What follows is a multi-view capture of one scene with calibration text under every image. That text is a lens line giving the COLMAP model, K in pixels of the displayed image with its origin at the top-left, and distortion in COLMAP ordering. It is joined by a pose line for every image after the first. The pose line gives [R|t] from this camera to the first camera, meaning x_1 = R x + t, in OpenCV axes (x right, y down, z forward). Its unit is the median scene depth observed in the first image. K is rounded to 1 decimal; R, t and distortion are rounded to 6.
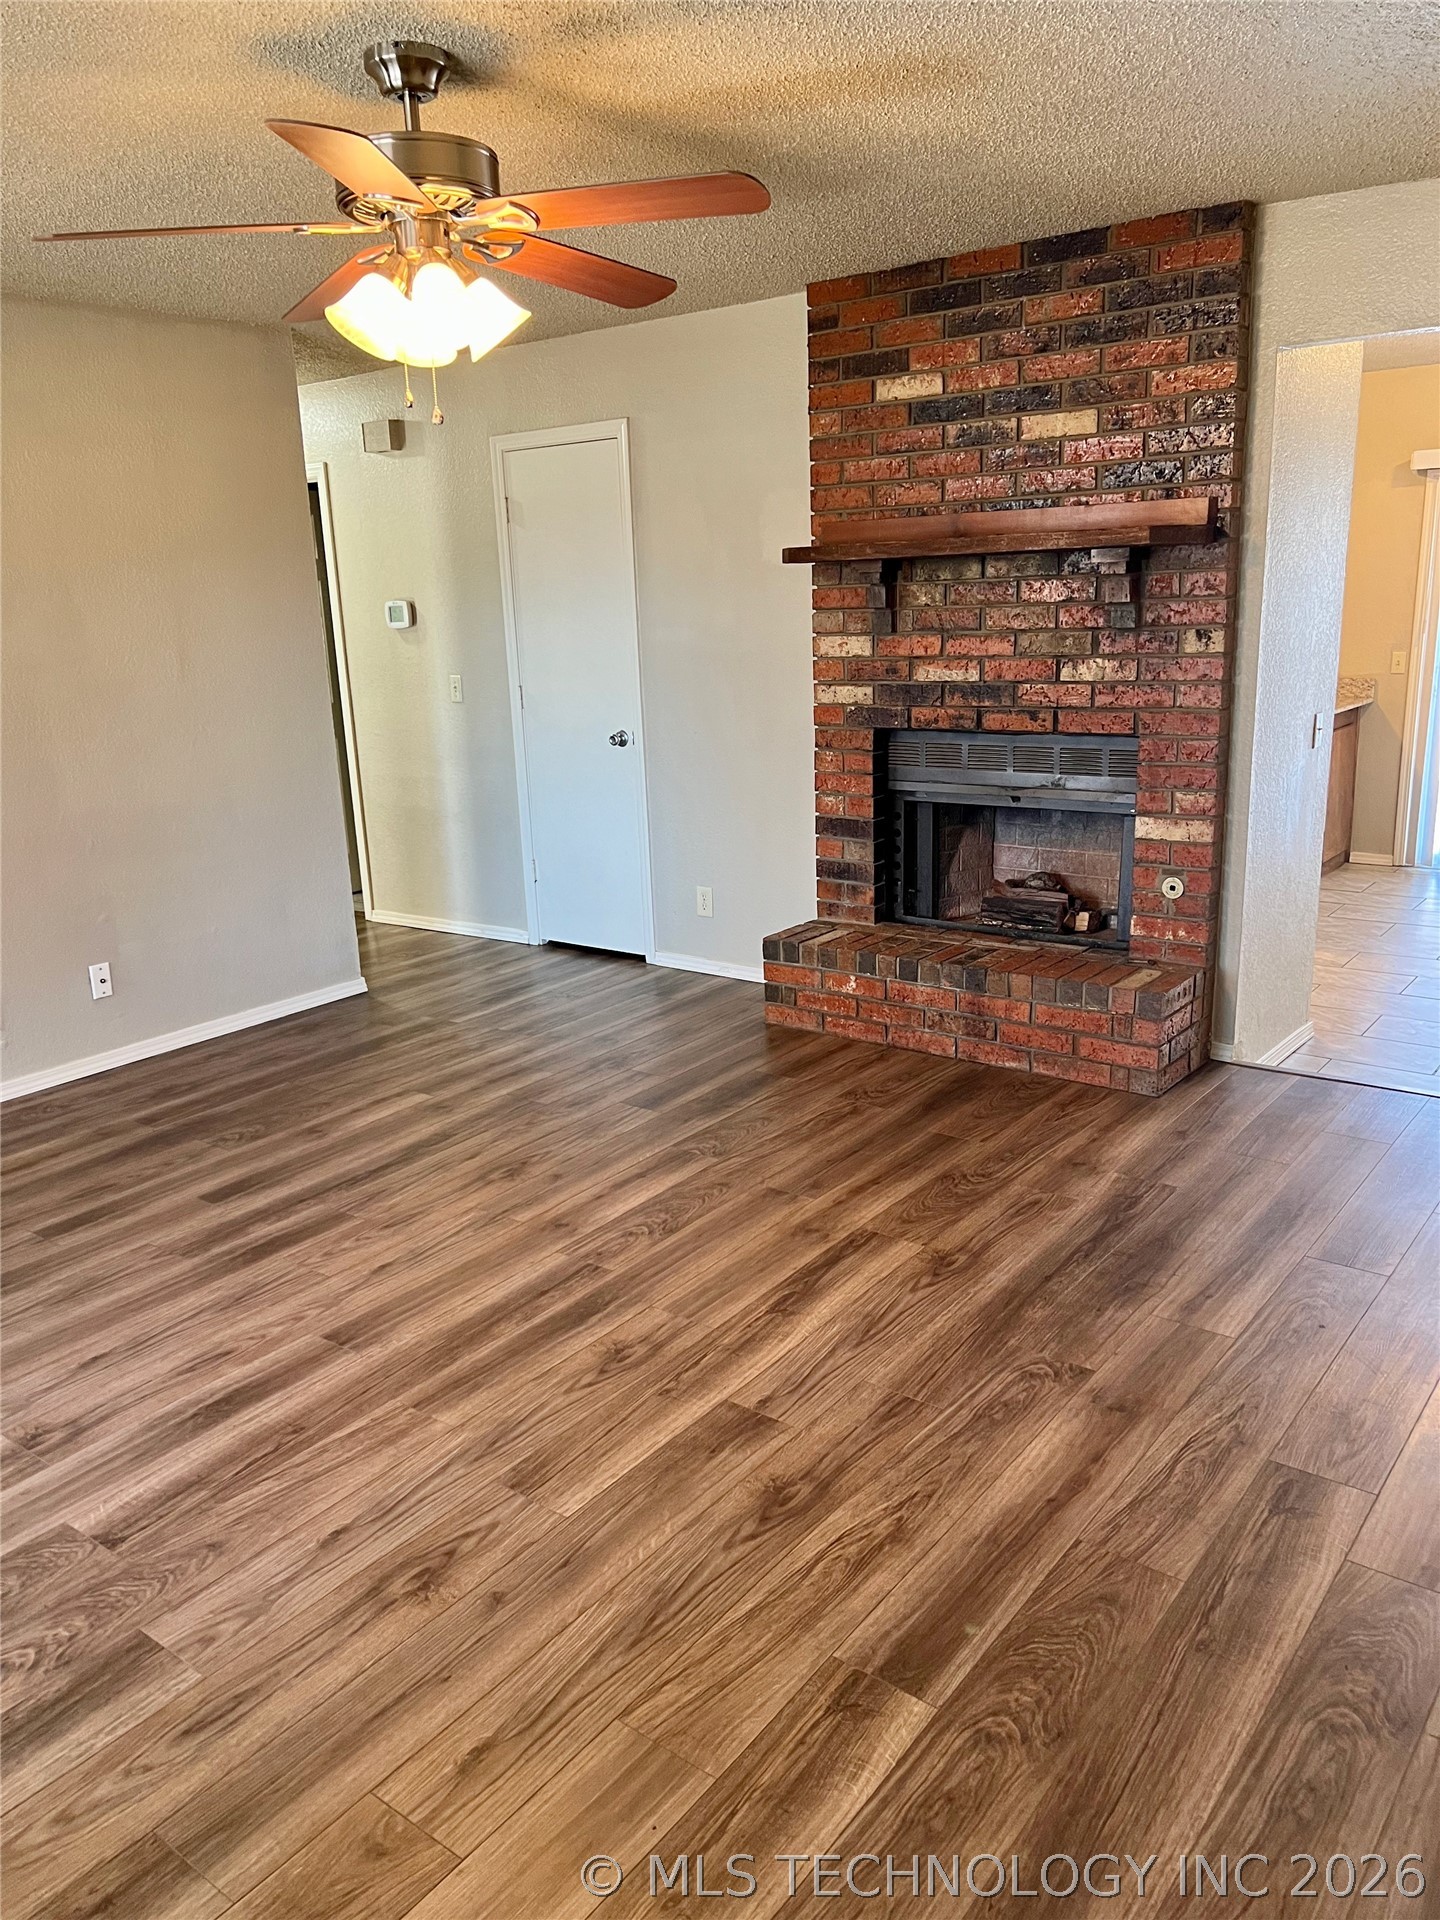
lens RADIAL K [[1428.9, 0, 719.9], [0, 1428.9, 977.6], [0, 0, 1]] dist [0.077889, -0.104222]
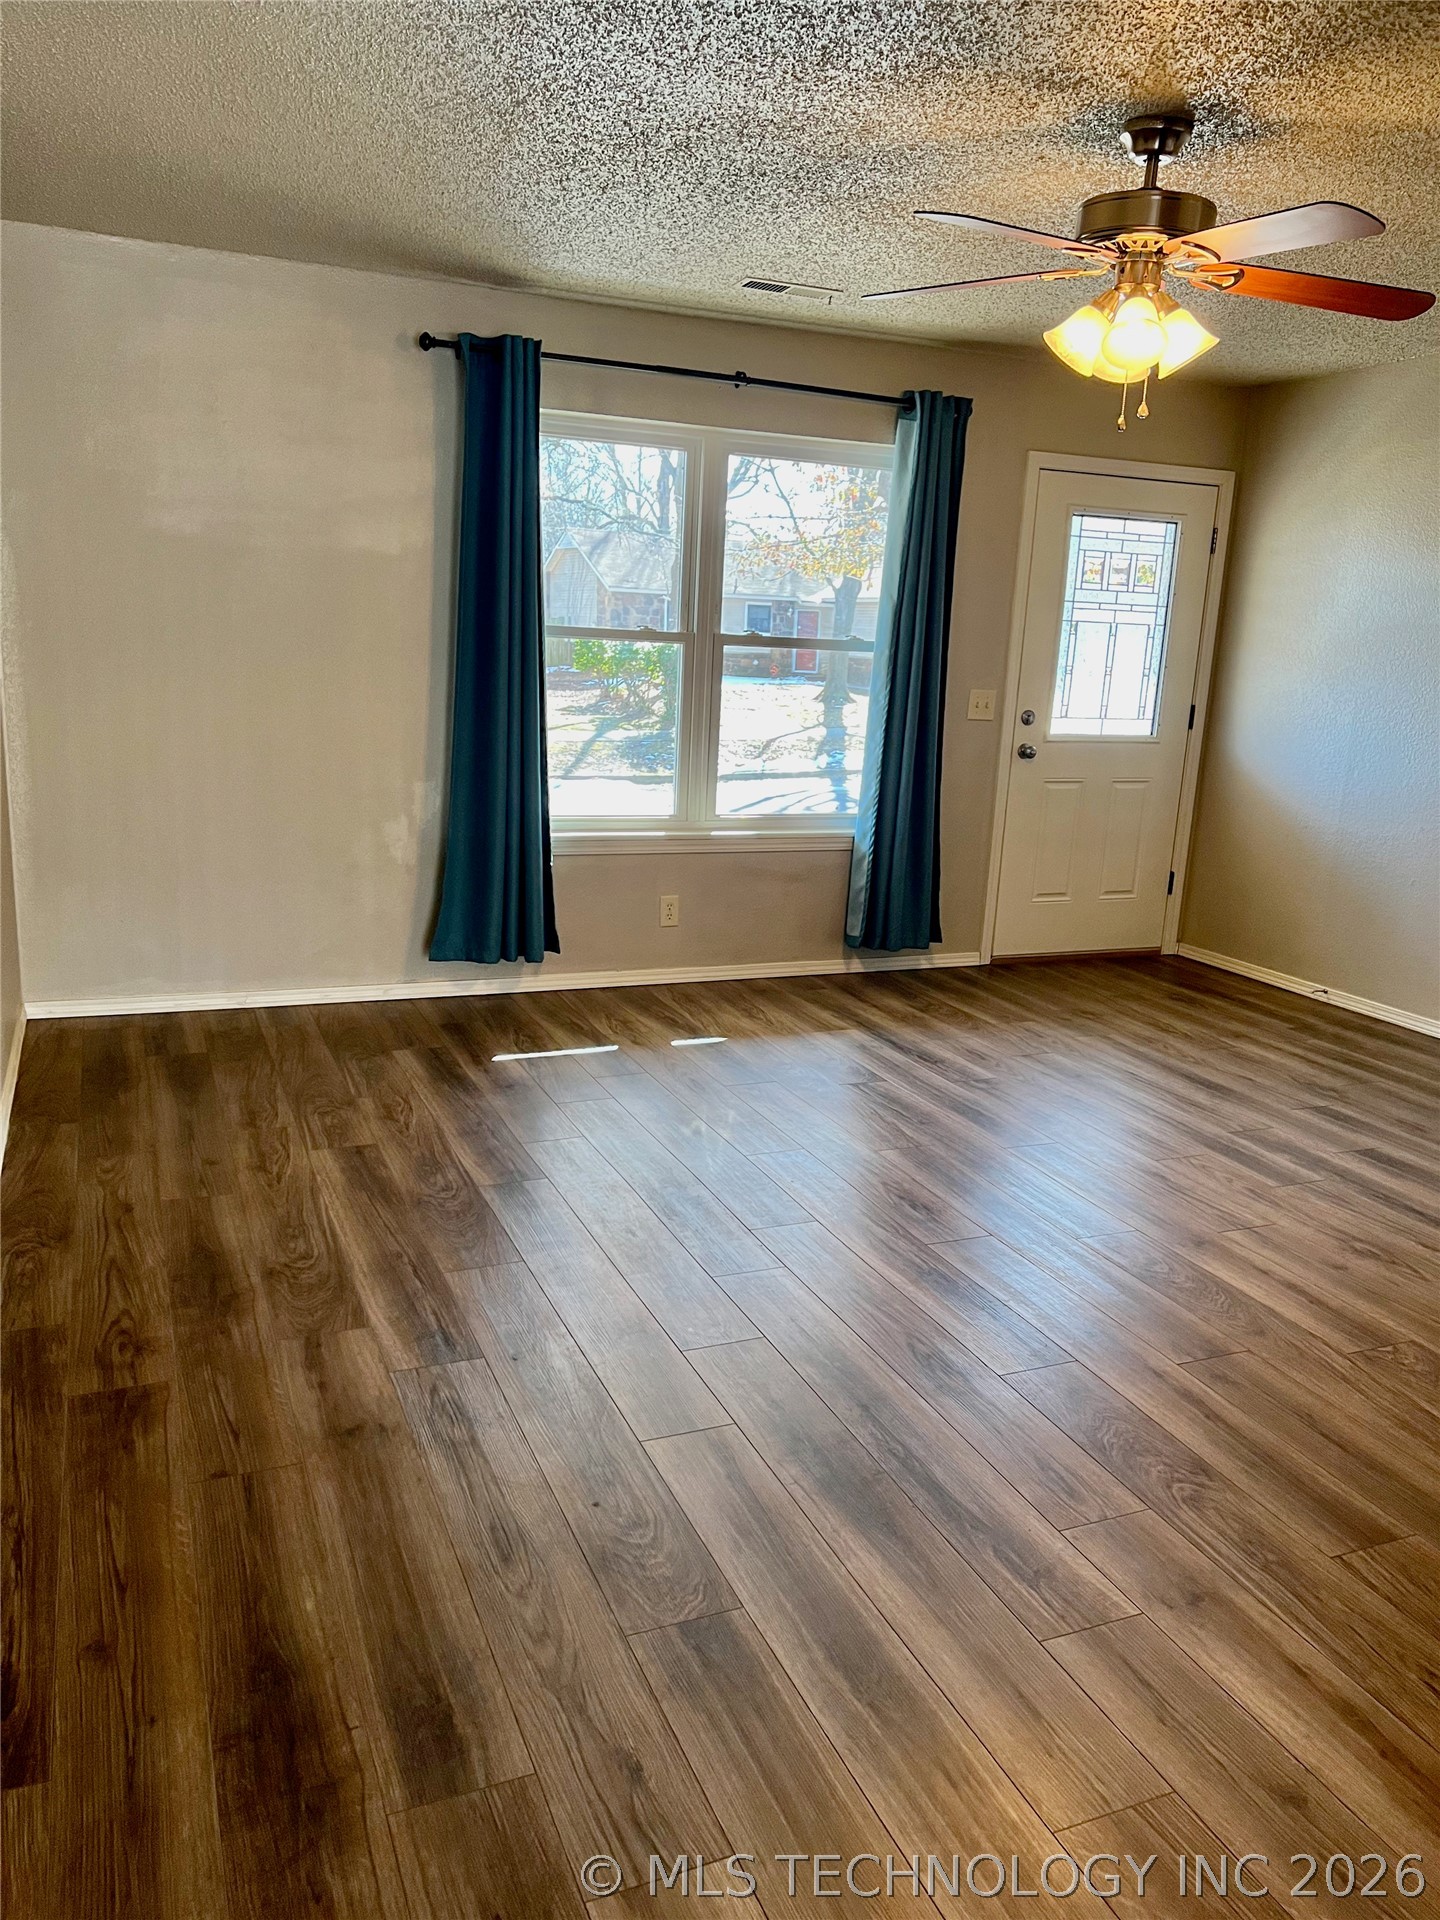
lens RADIAL K [[1428.9, 0, 719.9], [0, 1428.9, 977.6], [0, 0, 1]] dist [0.077889, -0.104222]
pose [[-0.502292, 0.216451, -0.837169, 0.689678], [-0.249381, 0.890763, 0.379934, -0.227418], [0.827956, 0.399612, -0.393444, 0.890106]]
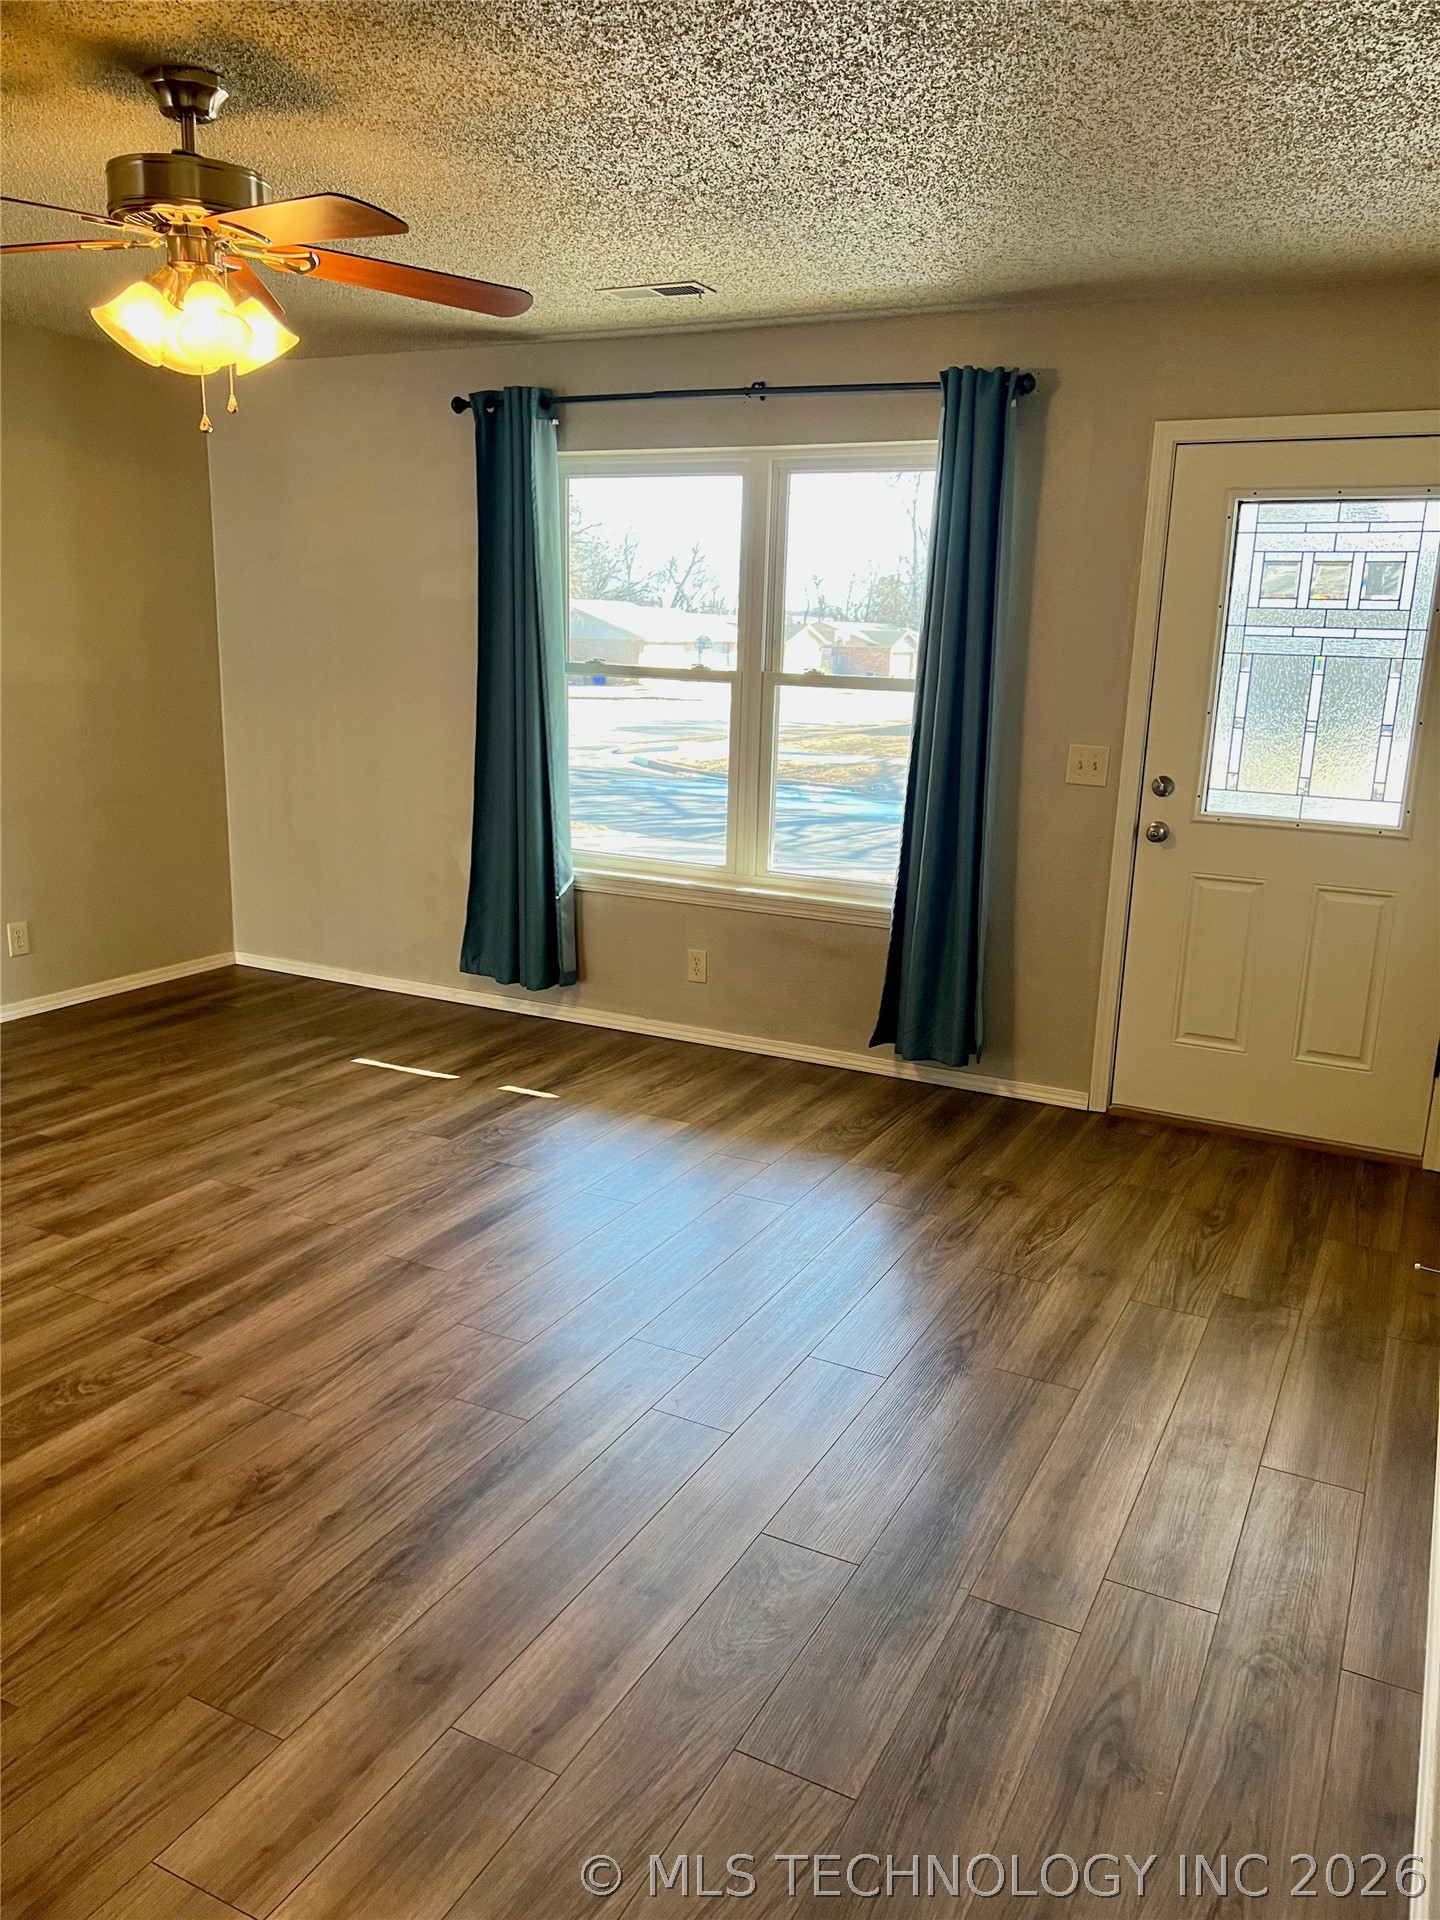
lens RADIAL K [[1428.9, 0, 719.9], [0, 1428.9, 977.6], [0, 0, 1]] dist [0.077889, -0.104222]
pose [[-0.983758, 0.050113, -0.172363, -0.231788], [-0.040498, 0.873514, 0.485111, -0.363048], [0.174872, 0.484212, -0.857297, 1.385424]]
